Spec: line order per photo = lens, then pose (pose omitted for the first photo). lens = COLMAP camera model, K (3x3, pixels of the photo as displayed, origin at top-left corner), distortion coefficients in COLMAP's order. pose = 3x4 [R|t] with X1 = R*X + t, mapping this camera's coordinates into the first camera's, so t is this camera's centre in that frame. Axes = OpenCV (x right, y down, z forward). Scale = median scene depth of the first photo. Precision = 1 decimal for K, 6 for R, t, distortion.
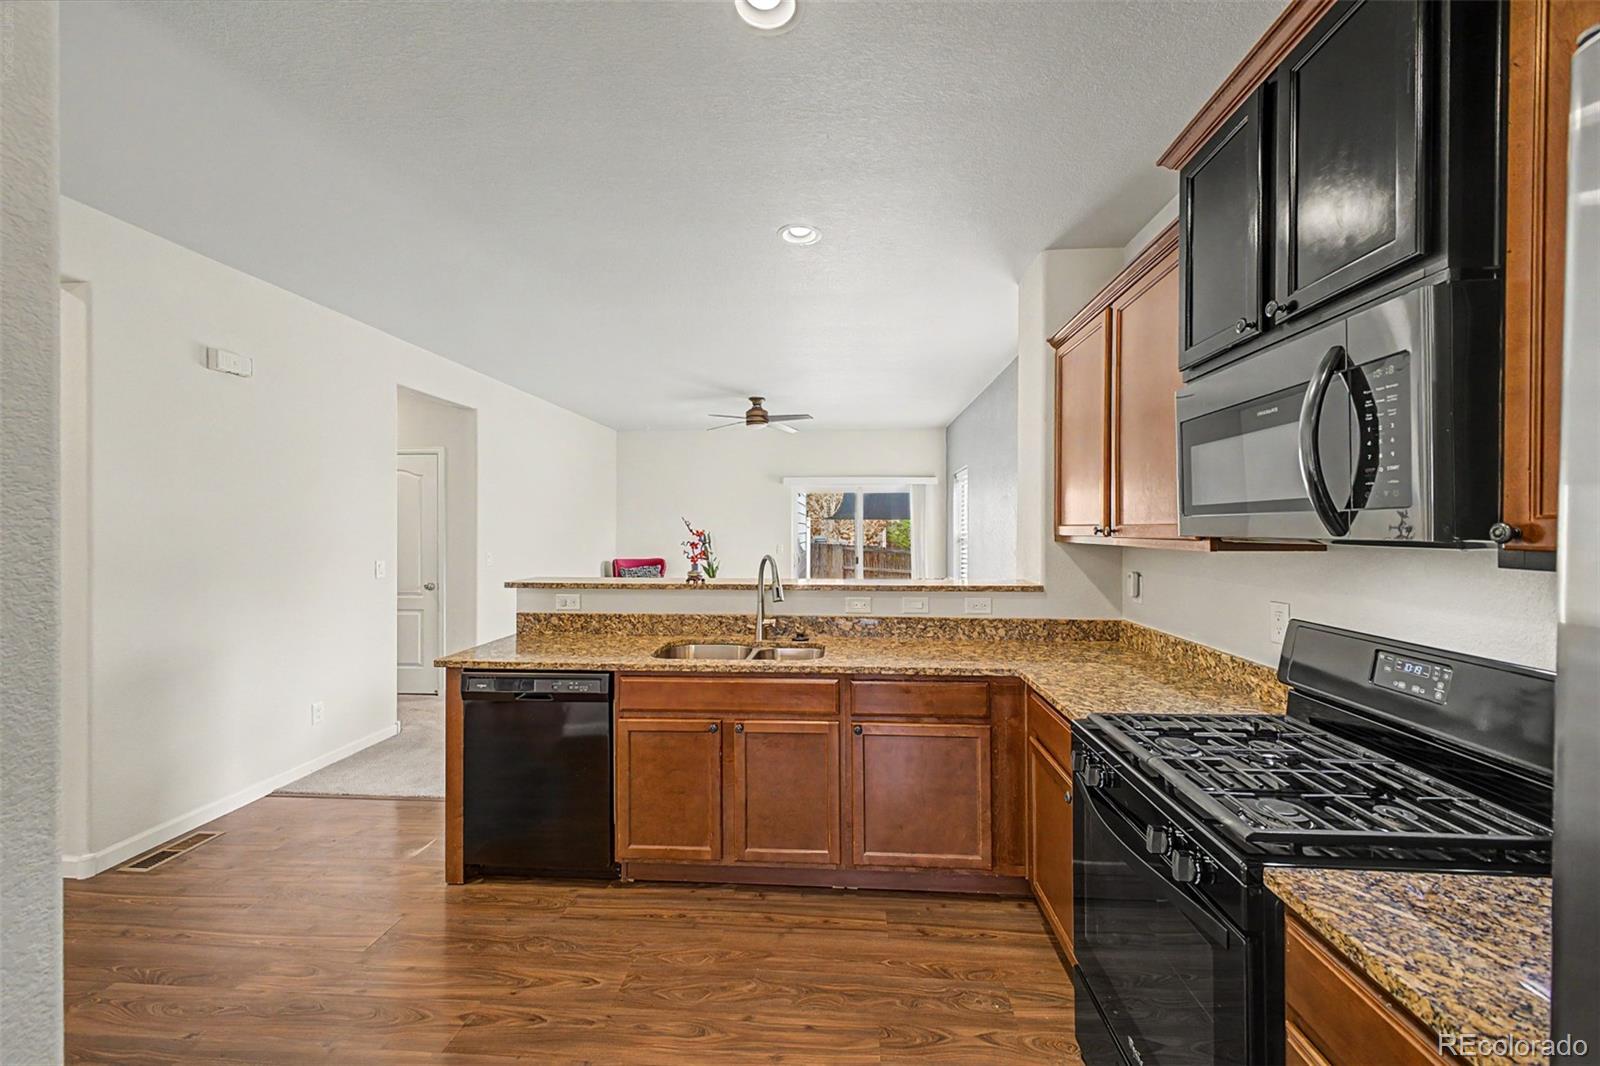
lens RADIAL K [[633.9, 0, 800.0], [0, 633.9, 533.0], [0, 0, 1]] dist [0.002160, 0.000184]
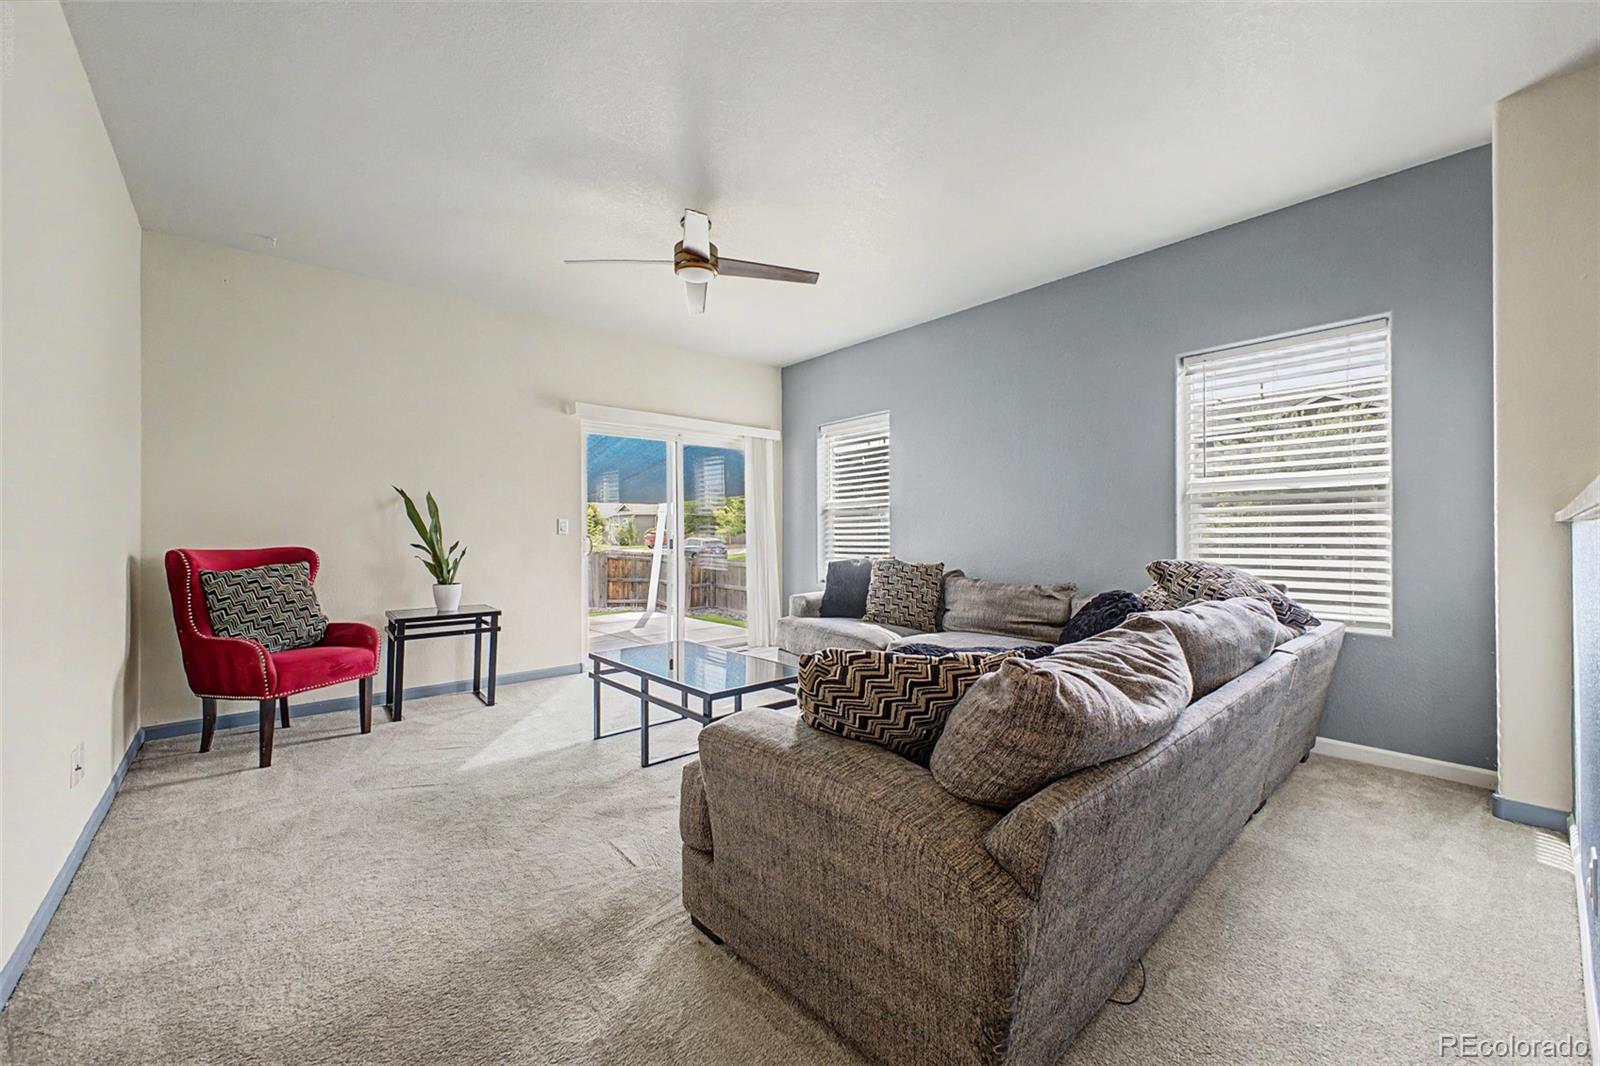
lens RADIAL K [[633.9, 0, 800.0], [0, 633.9, 533.0], [0, 0, 1]] dist [0.002160, 0.000184]
pose [[0.687383, -0.004107, 0.726284, -0.452266], [0.009924, 0.999944, -0.003738, 0.051953], [-0.726228, 0.009777, 0.687385, 0.662906]]
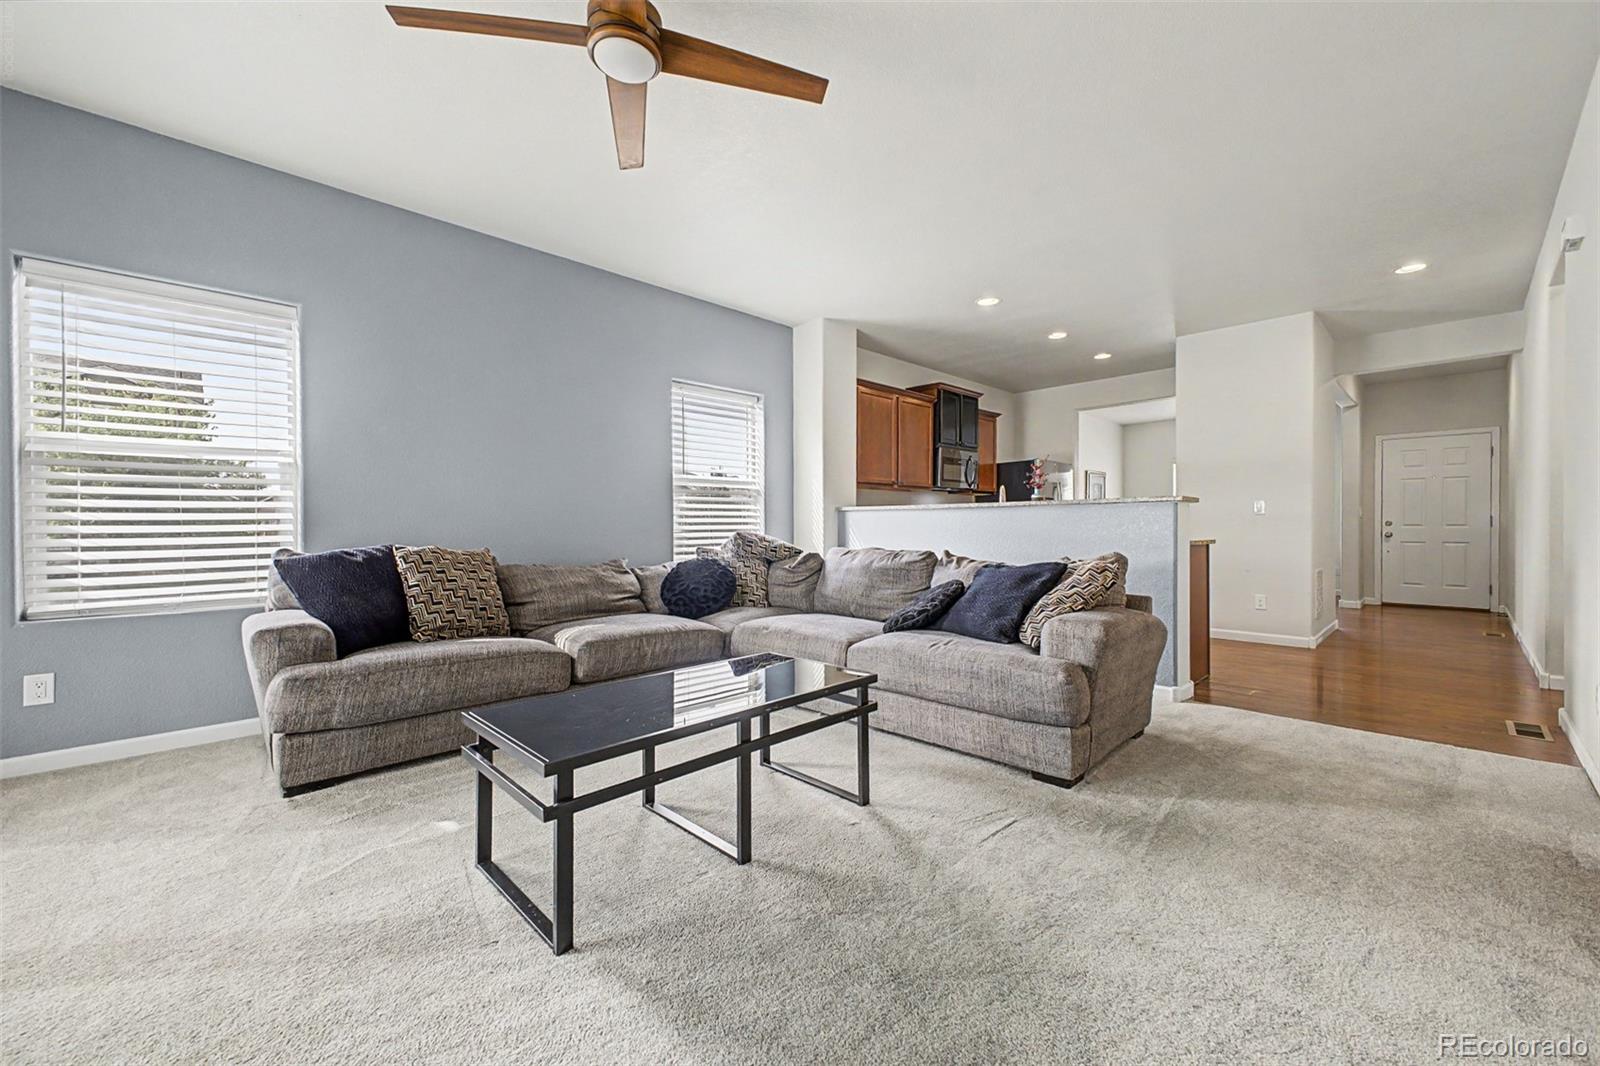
lens RADIAL K [[633.9, 0, 800.0], [0, 633.9, 533.0], [0, 0, 1]] dist [0.002160, 0.000184]
pose [[-0.744092, -0.030163, 0.667396, -0.407467], [-0.008776, 0.999335, 0.035381, 0.048233], [-0.668019, 0.020470, -0.743862, 1.356911]]
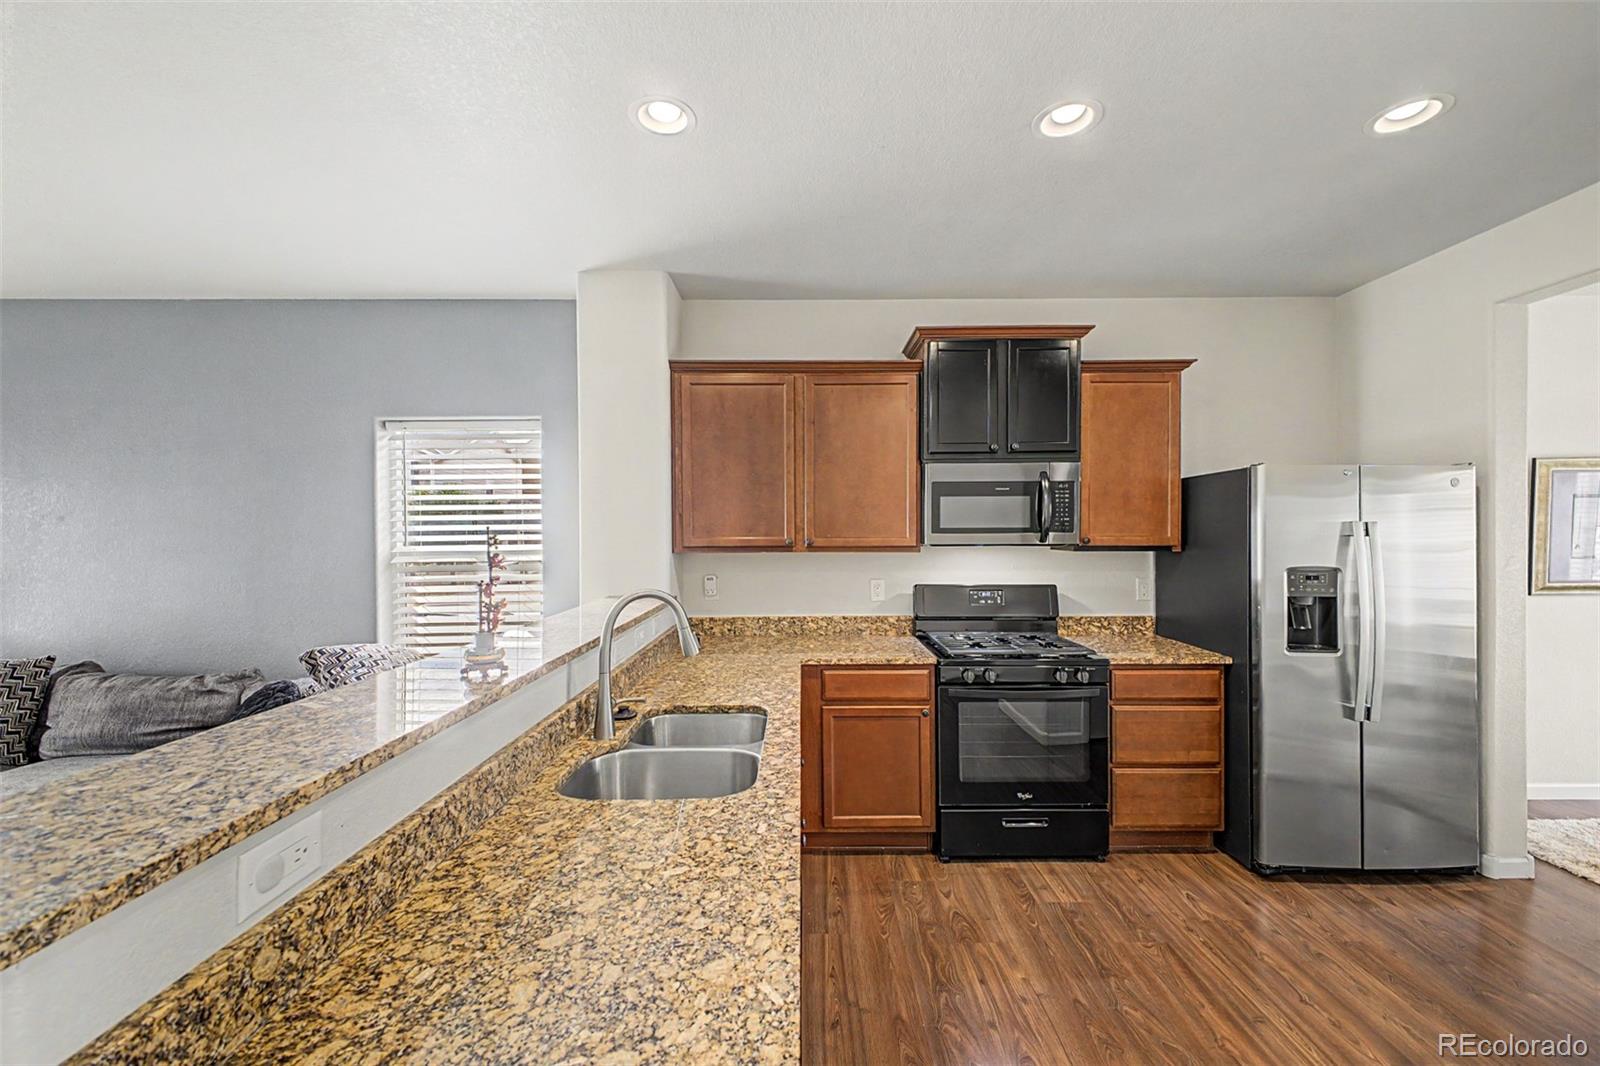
lens RADIAL K [[633.9, 0, 800.0], [0, 633.9, 533.0], [0, 0, 1]] dist [0.002160, 0.000184]
pose [[-0.075013, -0.001022, 0.997182, -0.362190], [0.015724, 0.999874, 0.002208, -0.011912], [-0.997059, 0.015846, -0.074988, 0.461439]]
